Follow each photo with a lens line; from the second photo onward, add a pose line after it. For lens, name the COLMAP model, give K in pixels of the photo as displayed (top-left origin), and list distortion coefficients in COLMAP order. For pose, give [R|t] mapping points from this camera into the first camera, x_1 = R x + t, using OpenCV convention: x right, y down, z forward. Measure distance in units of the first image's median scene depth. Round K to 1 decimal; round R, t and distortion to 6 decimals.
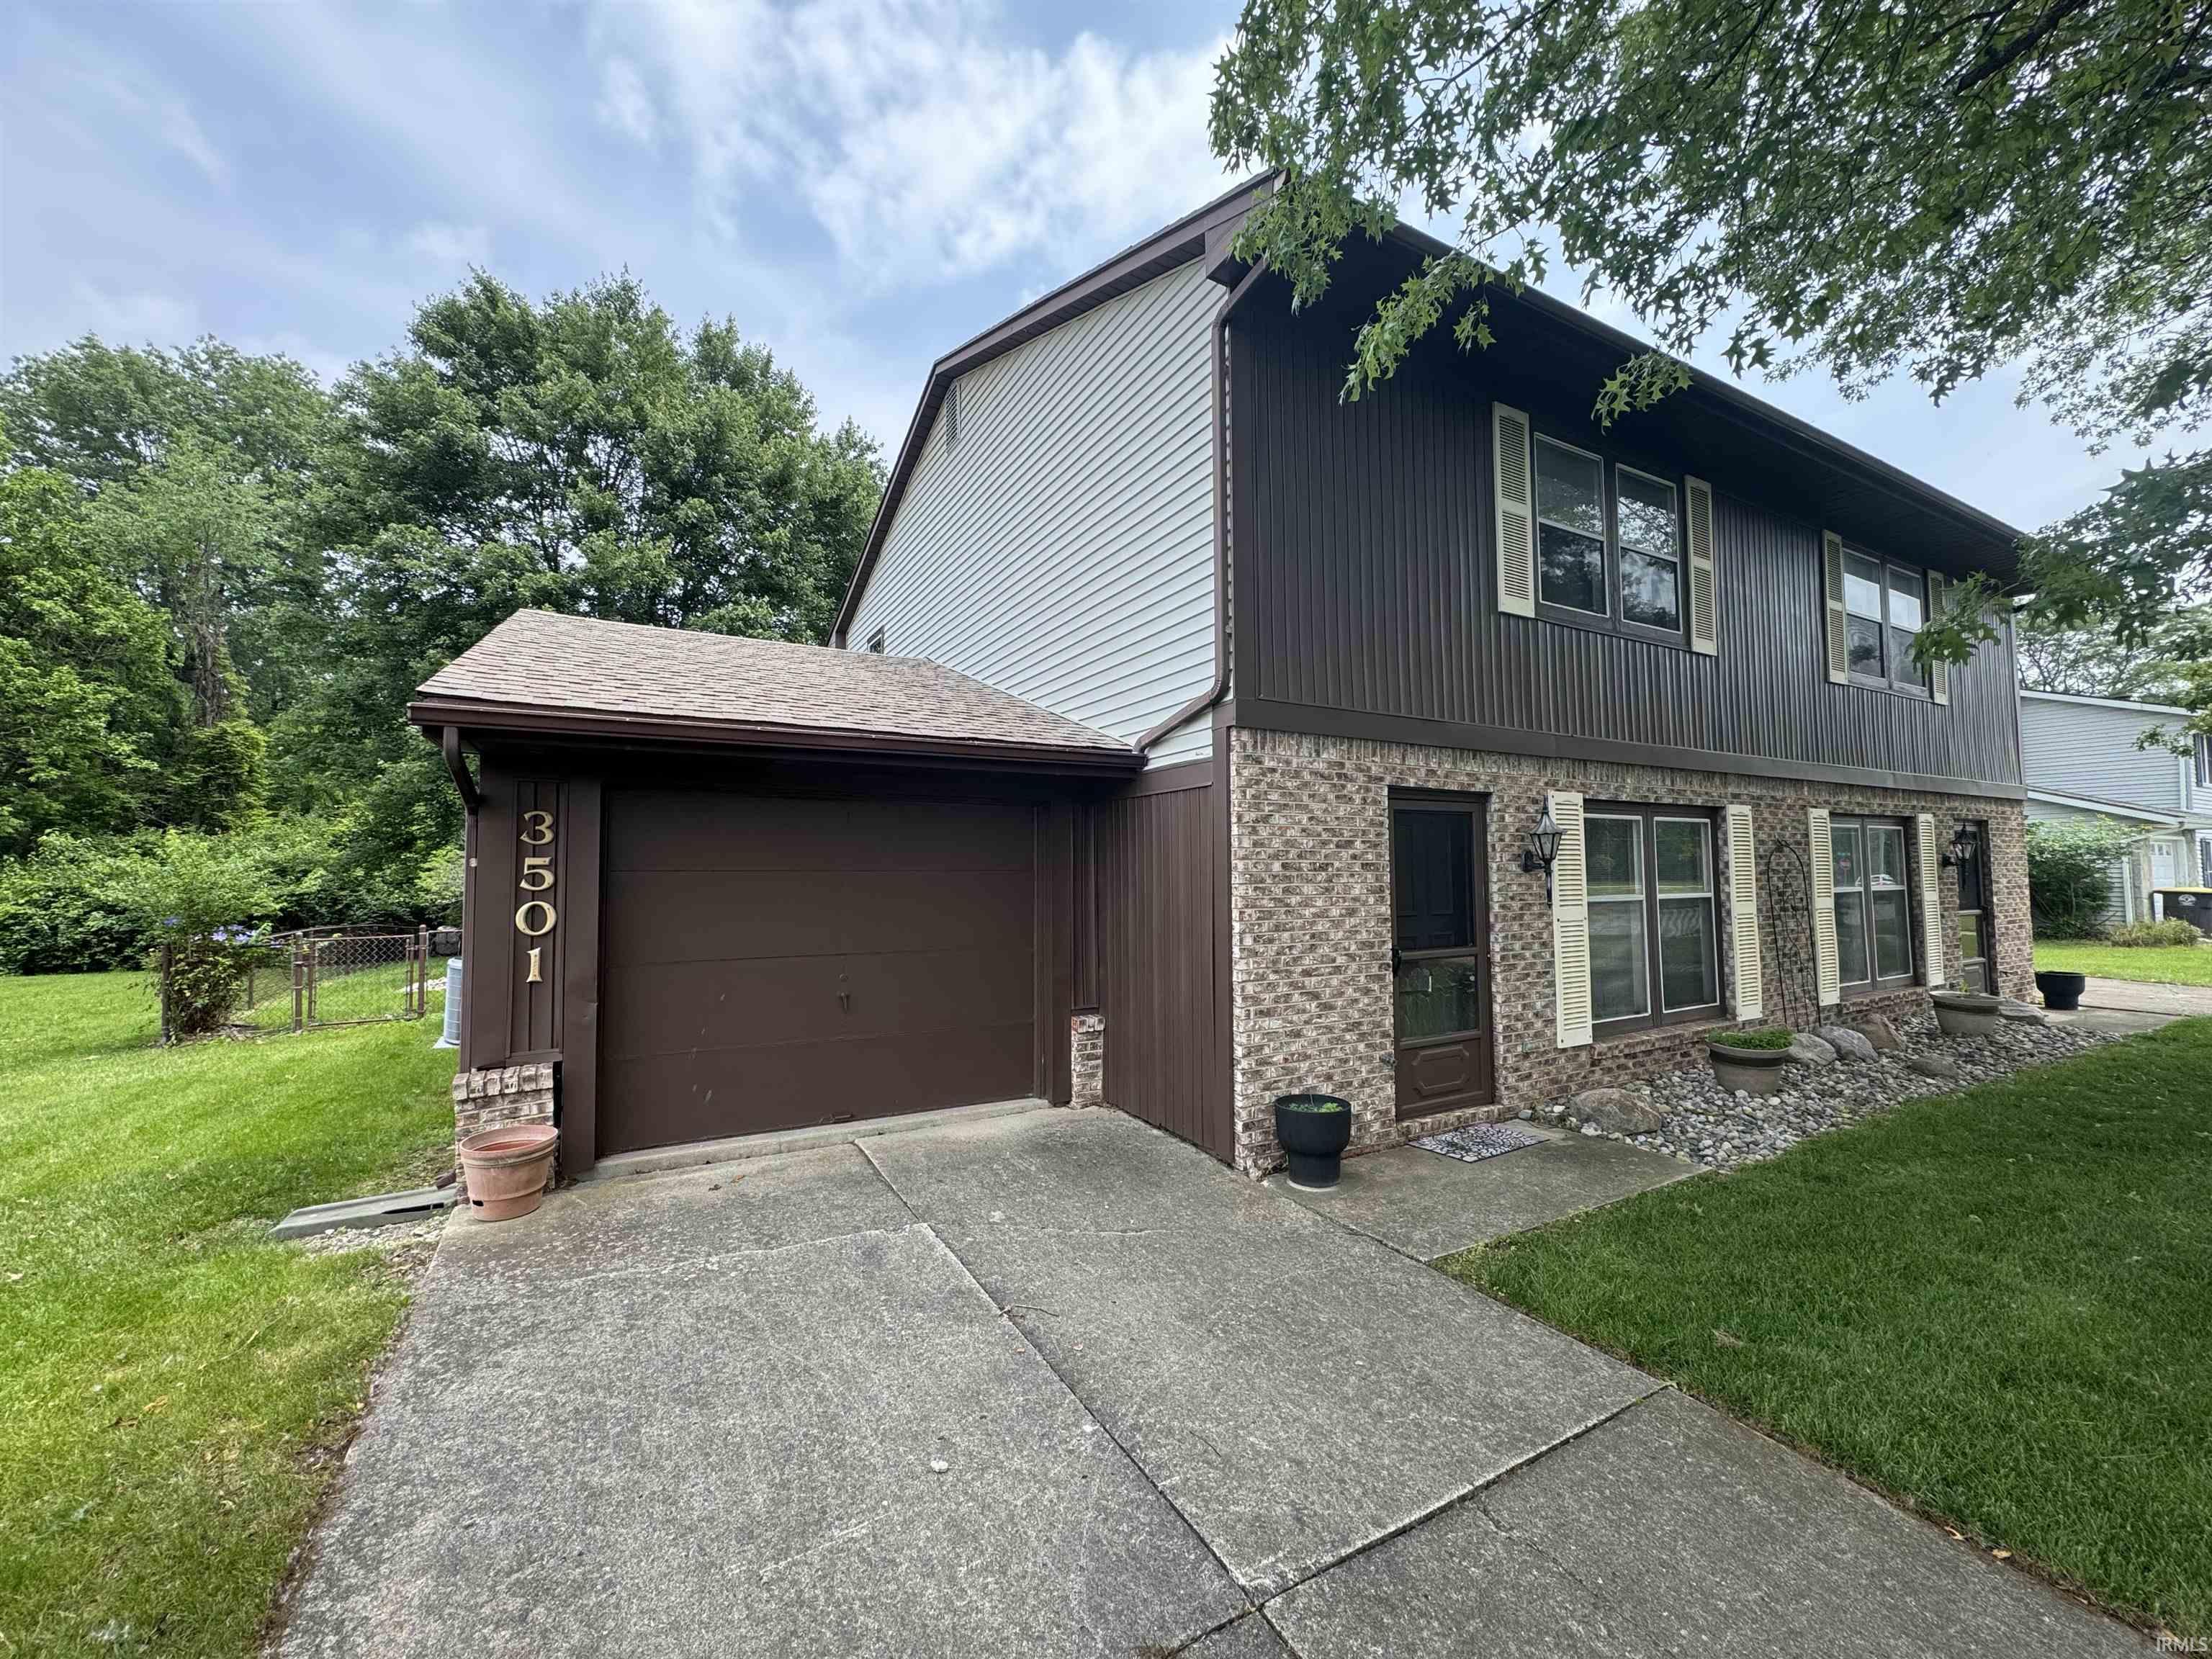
lens RADIAL K [[879.0, 0, 1100.8], [0, 879.0, 825.8], [0, 0, 1]] dist [-0.003647, 0.000388]
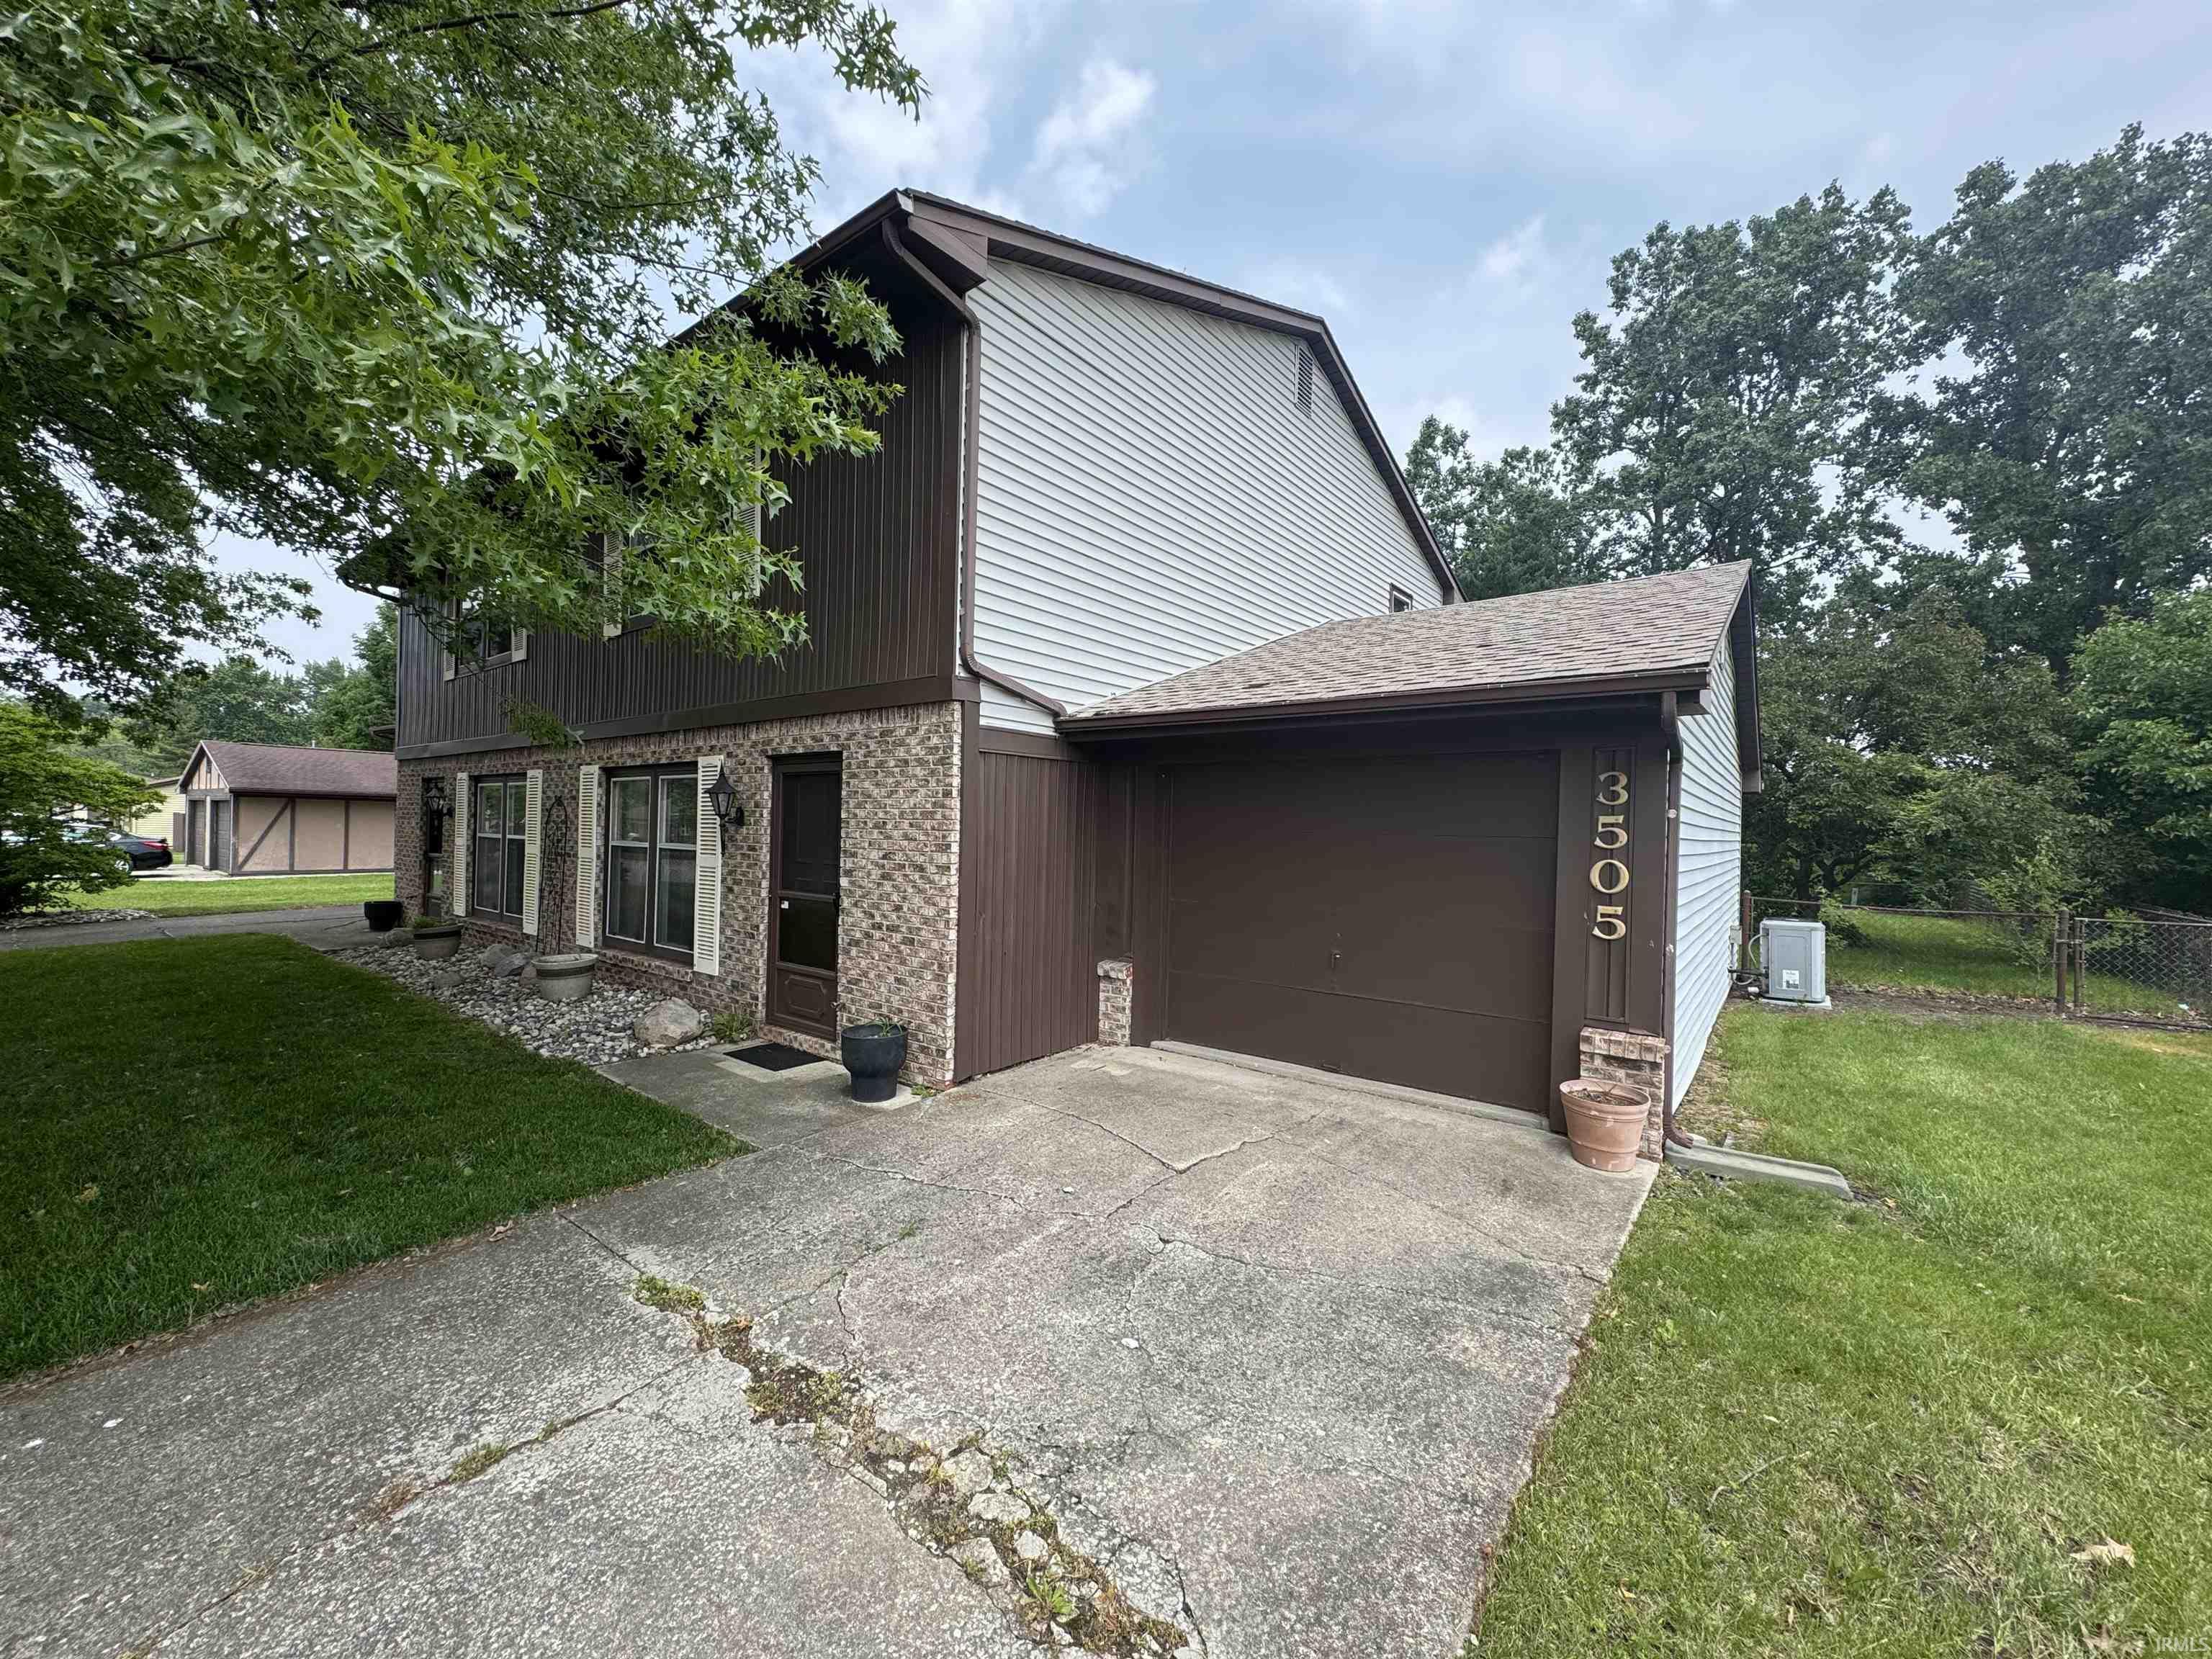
lens RADIAL K [[879.0, 0, 1107.0], [0, 879.0, 825.7], [0, 0, 1]] dist [-0.003647, 0.000388]
pose [[0.383774, 0.015576, -0.923296, 2.534172], [0.026361, 0.999265, 0.027815, 0.051077], [0.923051, -0.035014, 0.383081, 1.443745]]
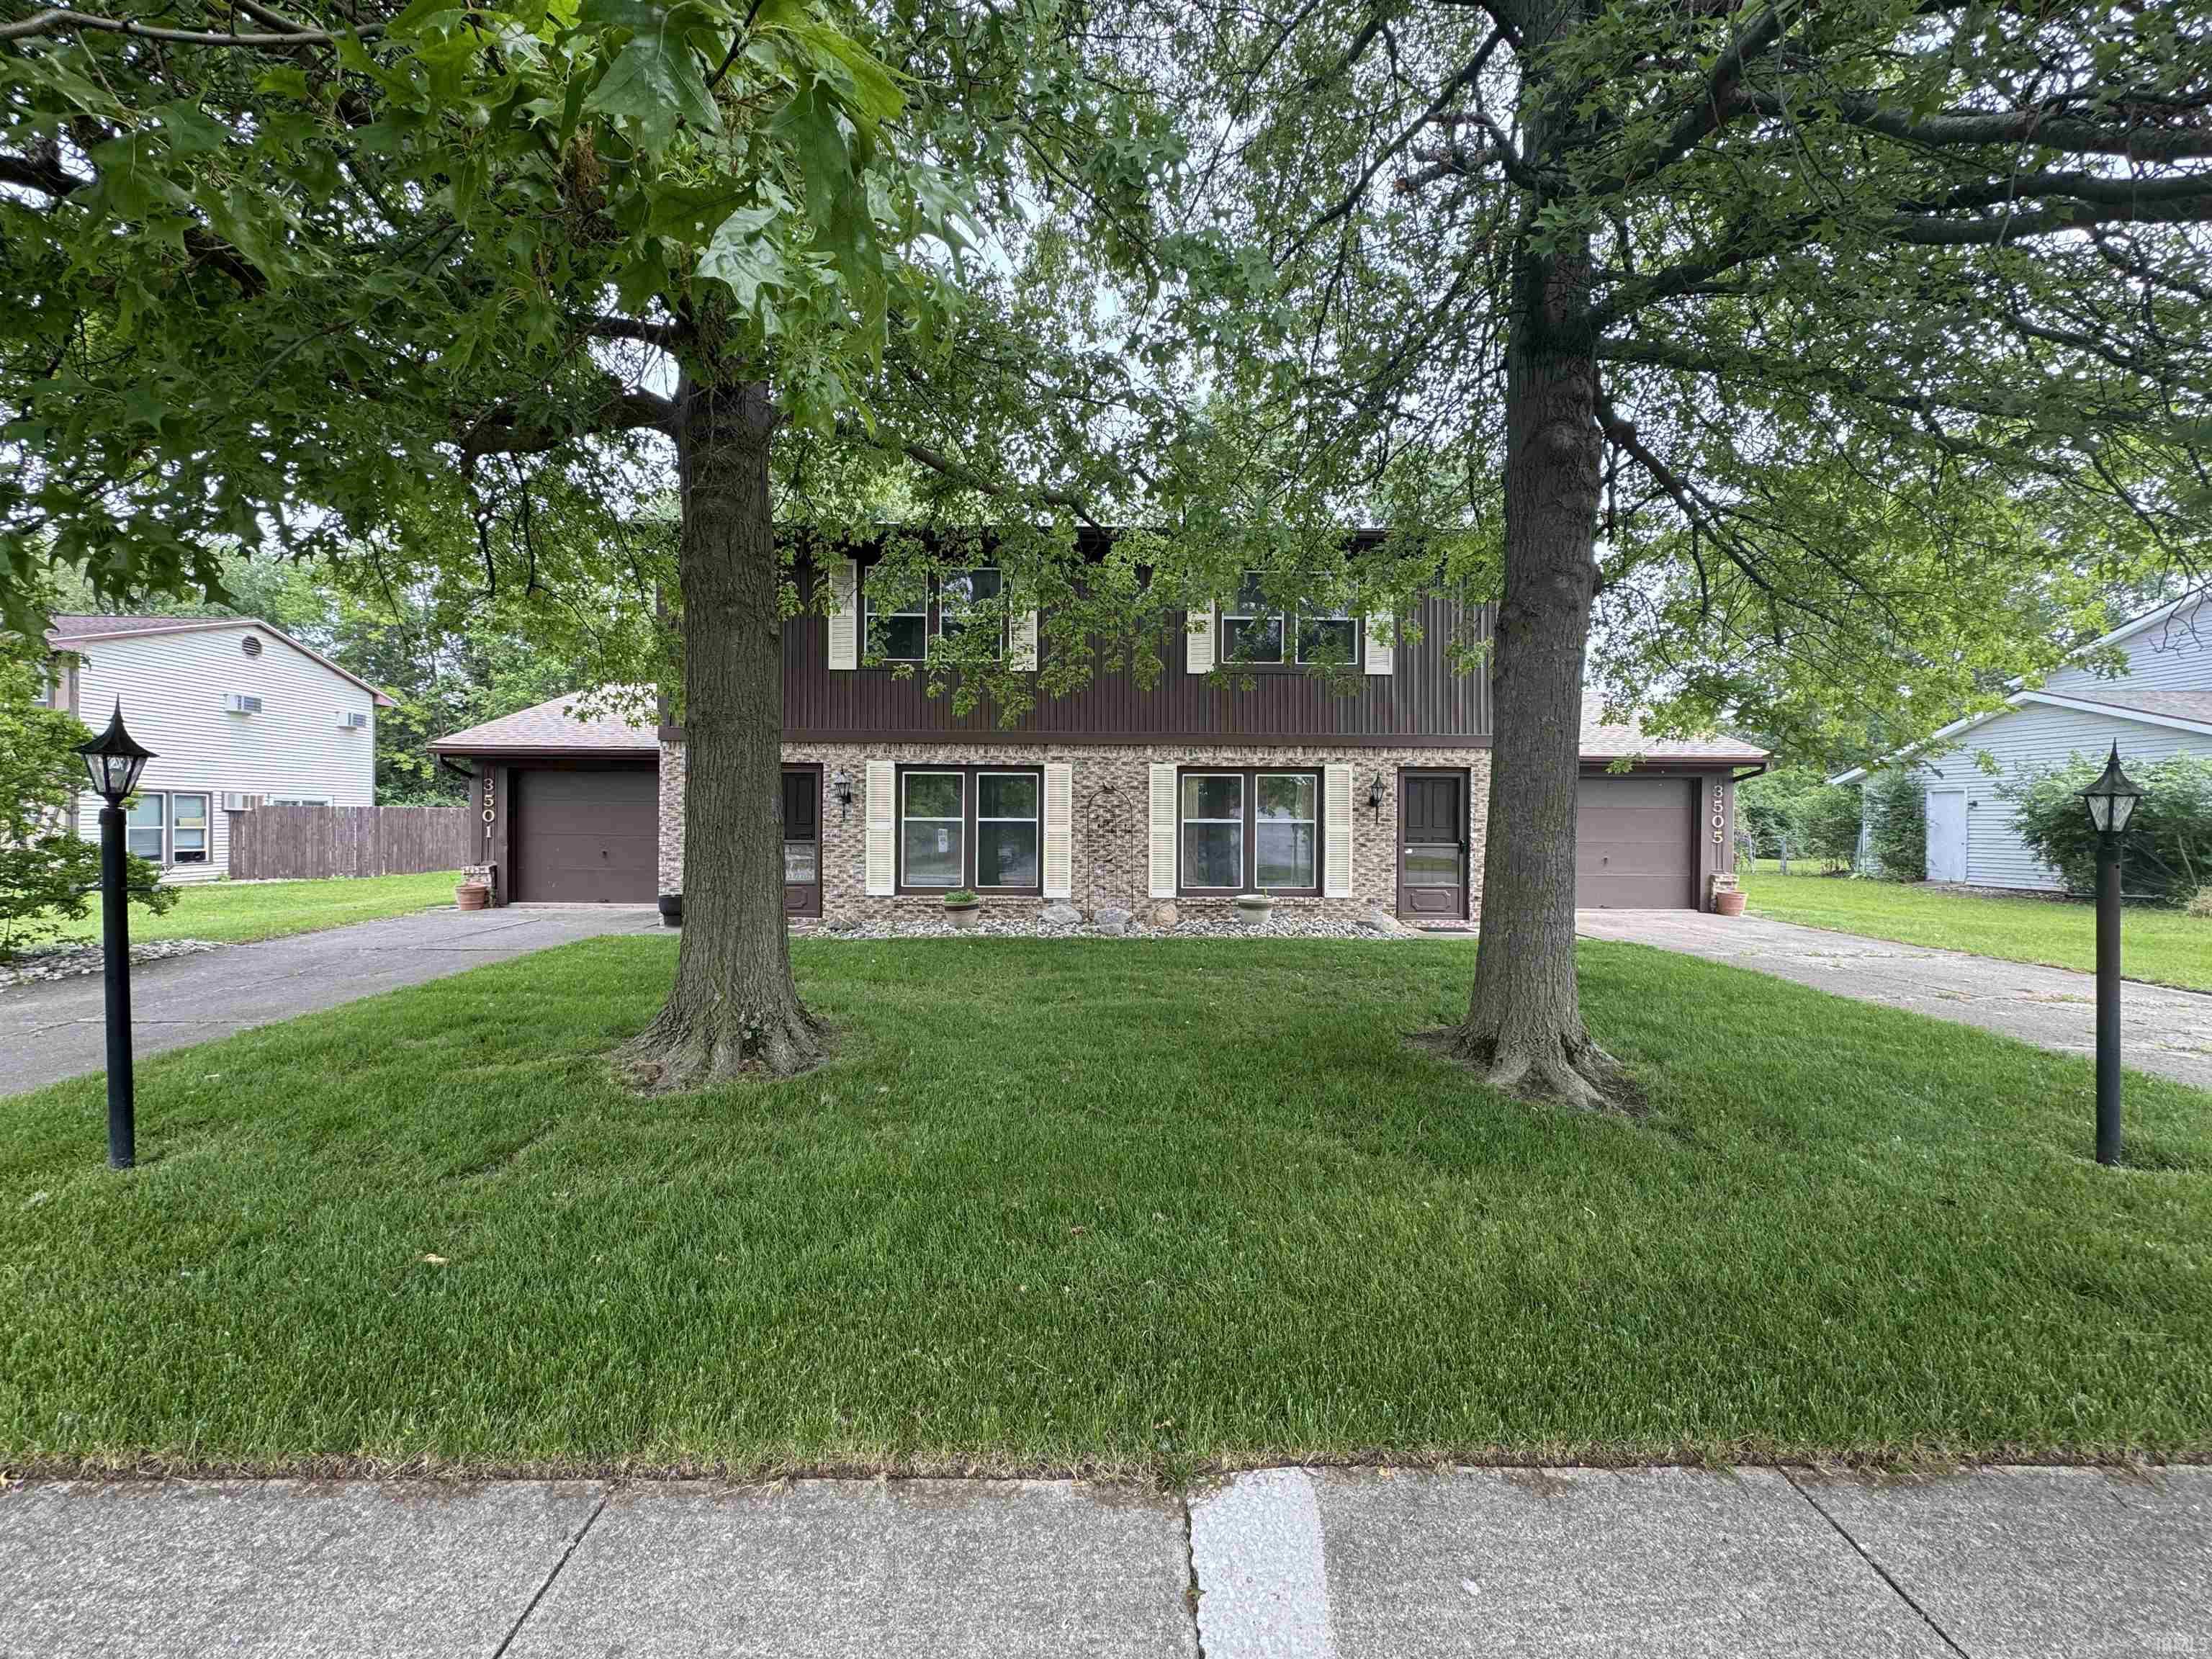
lens RADIAL K [[879.0, 0, 1108.3], [0, 879.0, 830.8], [0, 0, 1]] dist [-0.003647, 0.000388]
pose [[0.880234, 0.018507, -0.474179, 1.761560], [0.011605, 0.998101, 0.060498, 0.002320], [0.474398, -0.058755, 0.878348, -0.403393]]
